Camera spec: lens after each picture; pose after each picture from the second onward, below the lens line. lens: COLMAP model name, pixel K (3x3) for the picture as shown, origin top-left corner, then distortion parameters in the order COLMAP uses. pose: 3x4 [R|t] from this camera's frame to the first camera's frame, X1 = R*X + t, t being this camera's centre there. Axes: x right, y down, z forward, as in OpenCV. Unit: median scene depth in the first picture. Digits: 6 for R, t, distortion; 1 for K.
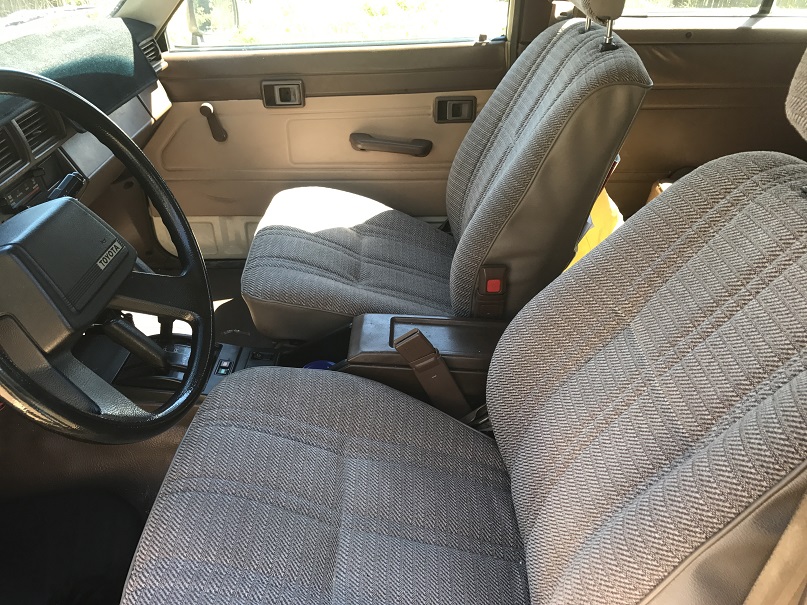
lens RADIAL K [[655.3, 0, 403.5], [0, 655.3, 302.5], [0, 0, 1]] dist [0.014664, -0.001851]
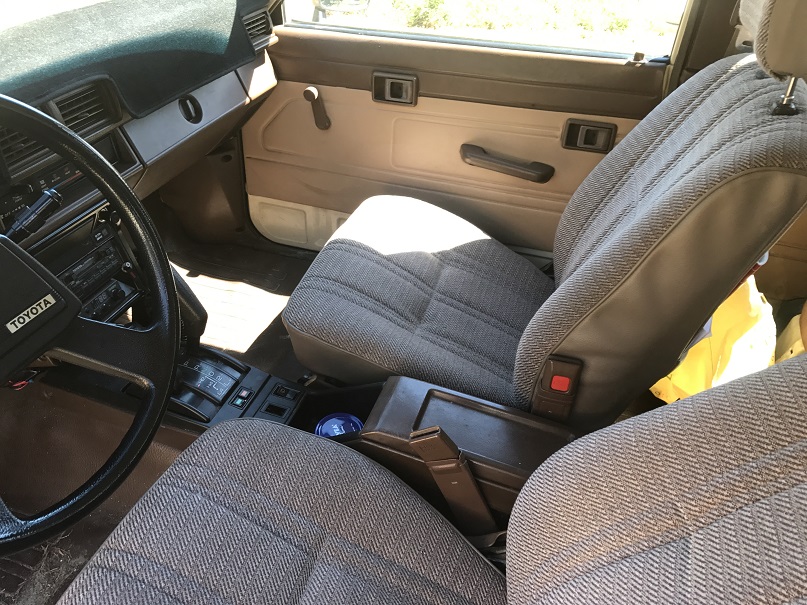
lens RADIAL K [[655.3, 0, 403.5], [0, 655.3, 302.5], [0, 0, 1]] dist [0.014664, -0.001851]
pose [[0.954689, 0.212723, -0.208128, 0.076612], [-0.200819, 0.976598, 0.076994, -0.109726], [0.219636, -0.031710, 0.975067, 0.133059]]
